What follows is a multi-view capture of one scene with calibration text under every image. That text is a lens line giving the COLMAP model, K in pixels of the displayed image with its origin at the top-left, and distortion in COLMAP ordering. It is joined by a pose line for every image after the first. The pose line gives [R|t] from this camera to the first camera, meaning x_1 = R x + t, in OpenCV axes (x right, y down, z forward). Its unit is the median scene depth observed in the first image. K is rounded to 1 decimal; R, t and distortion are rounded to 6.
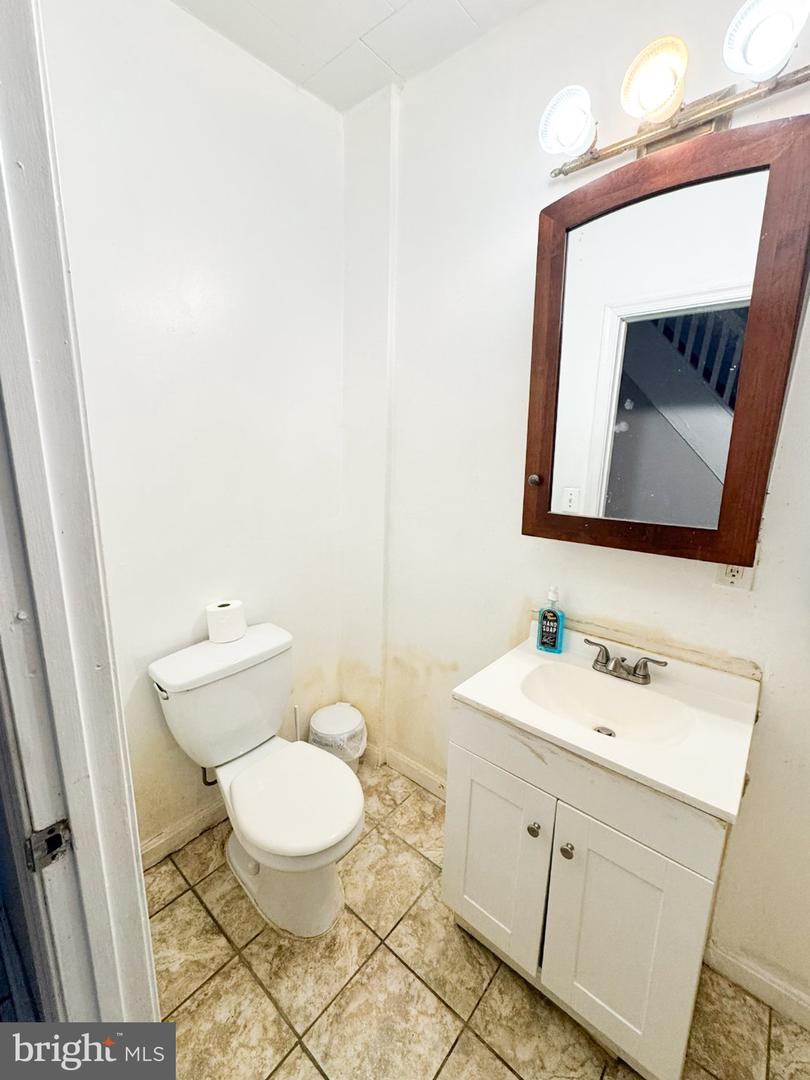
lens RADIAL K [[437.7, 0, 406.9], [0, 437.7, 536.8], [0, 0, 1]] dist [0.000108, 0.000300]
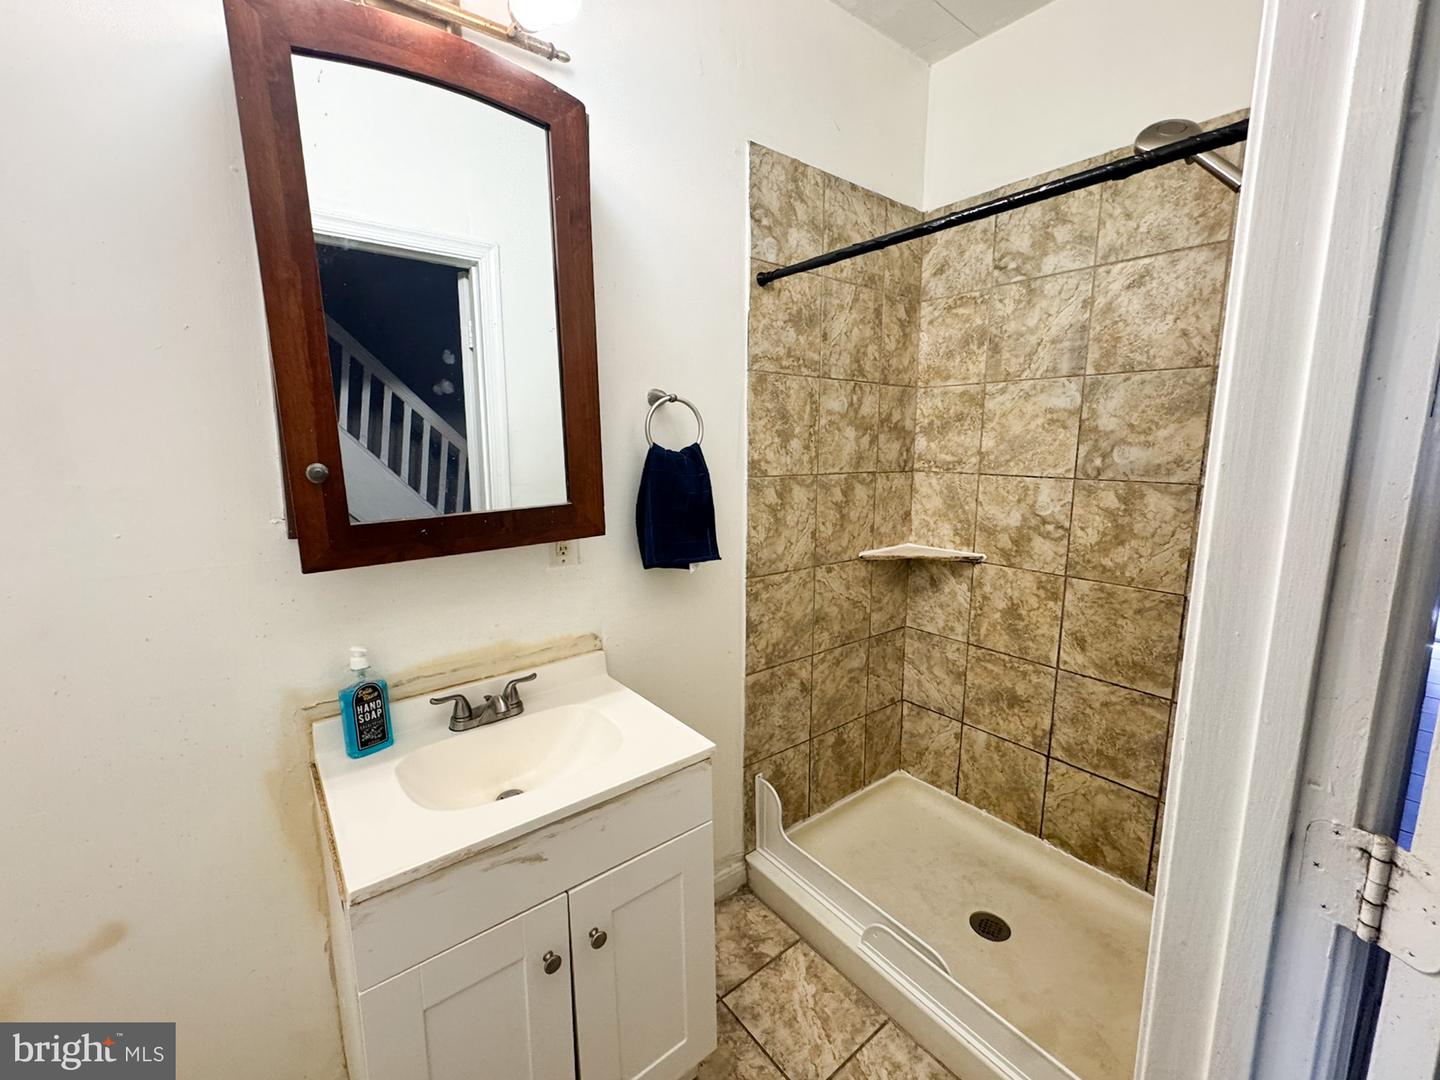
lens RADIAL K [[583.6, 0, 719.7], [0, 583.6, 533.9], [0, 0, 1]] dist [0.000108, 0.000300]
pose [[0.210379, -0.175333, 0.961769, -0.345330], [0.214209, 0.968147, 0.129640, -0.038440], [-0.953863, 0.178746, 0.241236, 0.333679]]
